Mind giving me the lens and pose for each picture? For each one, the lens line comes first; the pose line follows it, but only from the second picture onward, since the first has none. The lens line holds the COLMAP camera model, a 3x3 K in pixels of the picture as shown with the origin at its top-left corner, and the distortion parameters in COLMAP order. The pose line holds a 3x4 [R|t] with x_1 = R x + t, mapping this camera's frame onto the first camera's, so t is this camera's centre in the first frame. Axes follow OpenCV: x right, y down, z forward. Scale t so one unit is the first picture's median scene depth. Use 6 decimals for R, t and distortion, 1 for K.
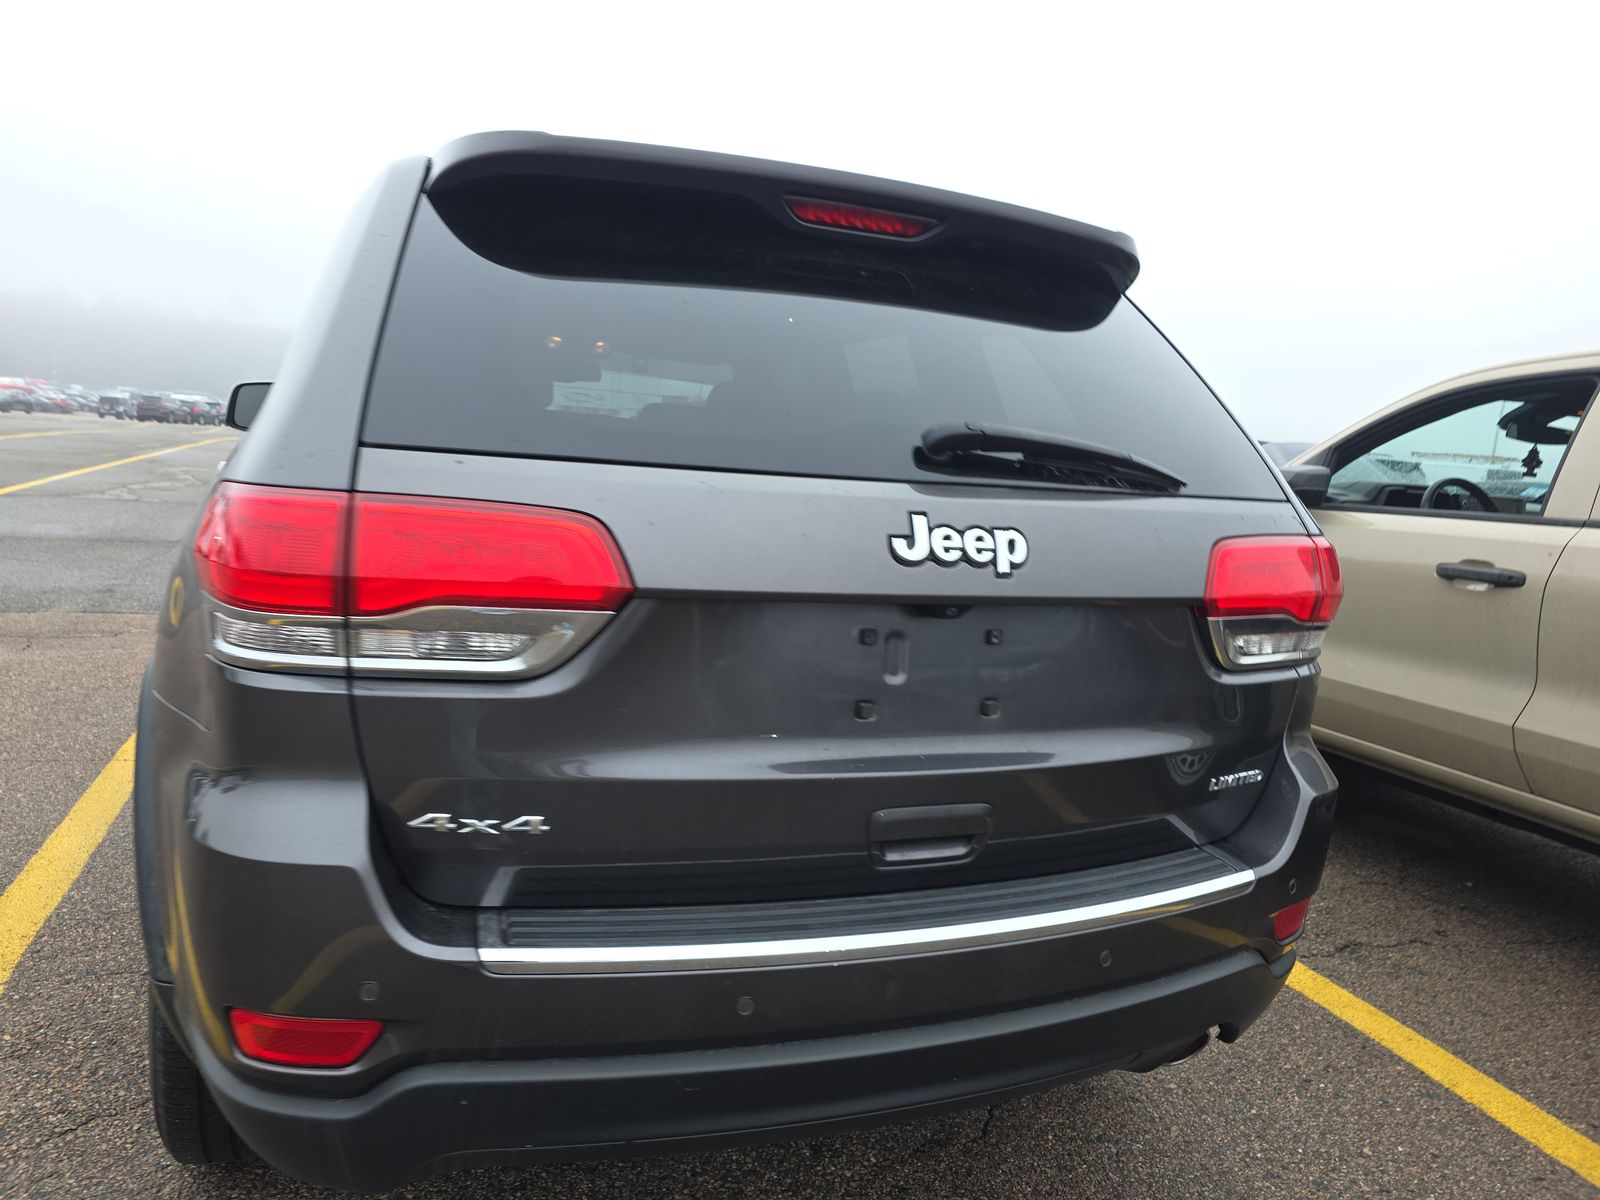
lens RADIAL K [[1048.3, 0, 800.0], [0, 1048.3, 600.0], [0, 0, 1]] dist [0.045160, -0.028046]
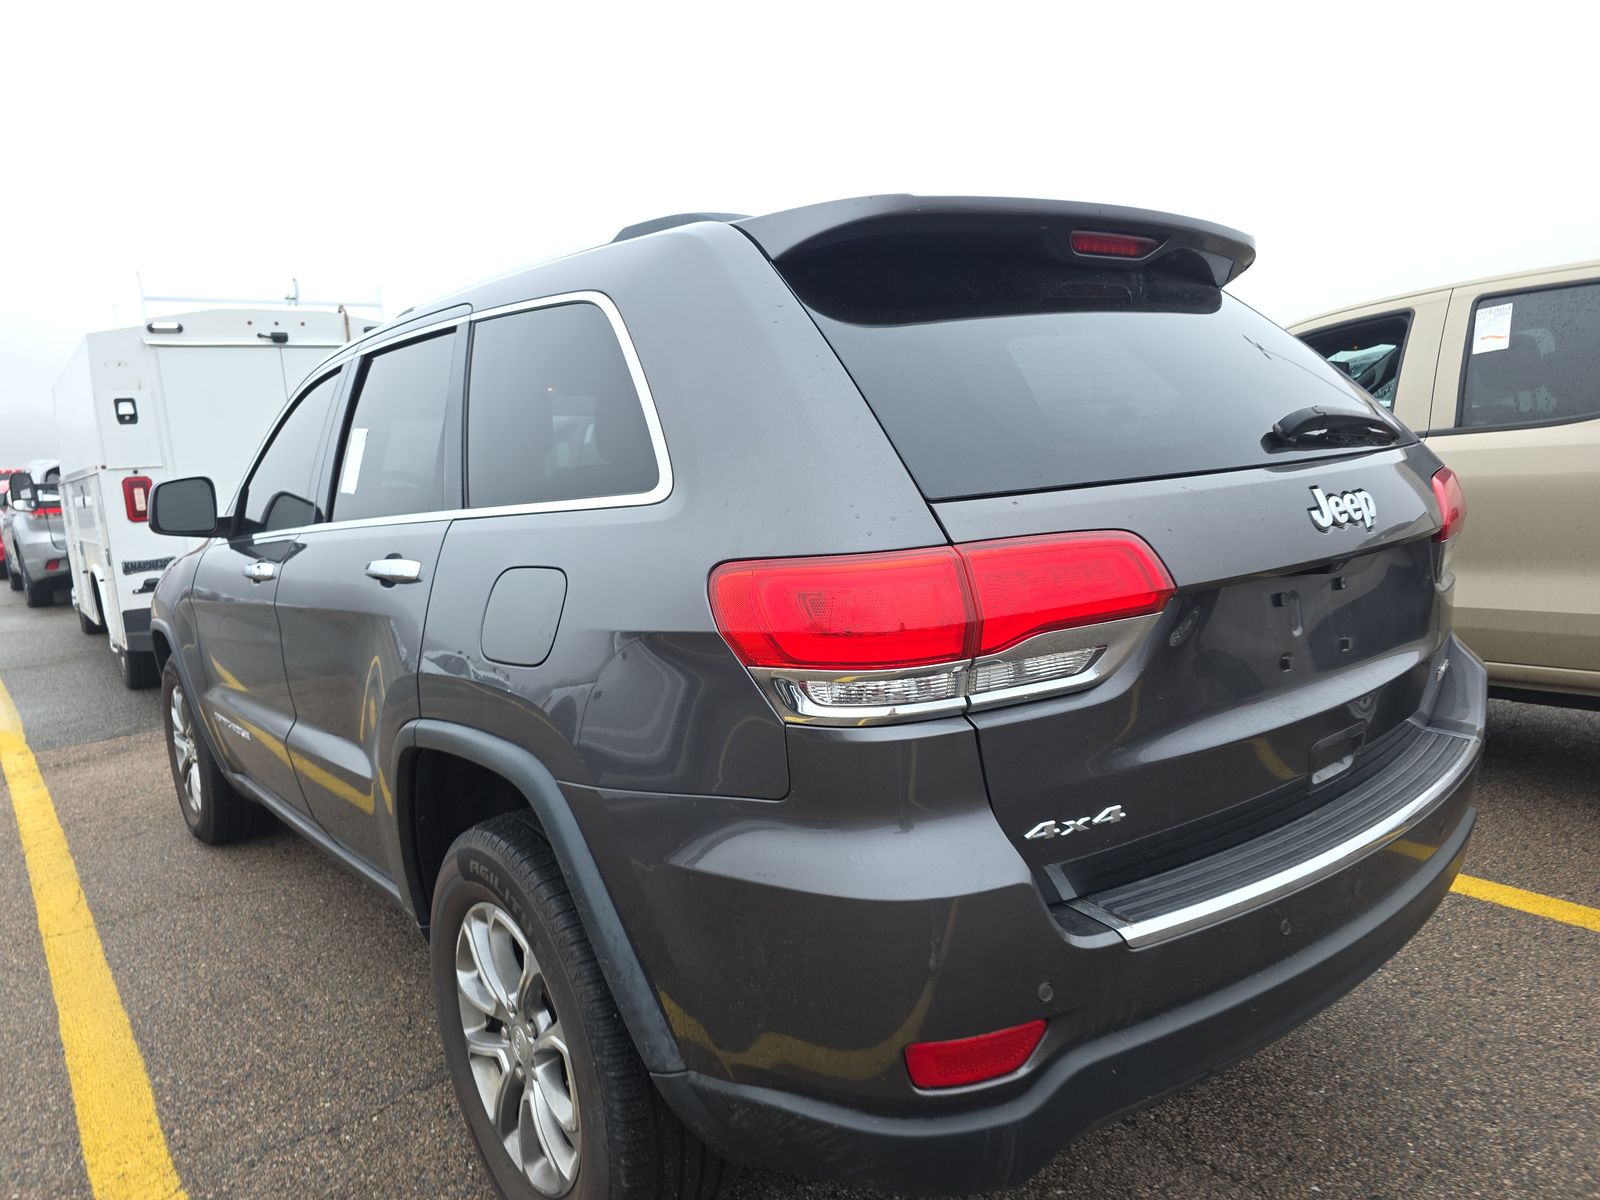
lens RADIAL K [[1054.3, 0, 800.0], [0, 1054.3, 600.0], [0, 0, 1]] dist [0.013620, -0.002769]
pose [[0.947407, -0.176581, 0.266907, -0.787798], [0.177884, 0.983858, 0.019494, -0.085142], [-0.266041, 0.029010, 0.963525, 0.008211]]
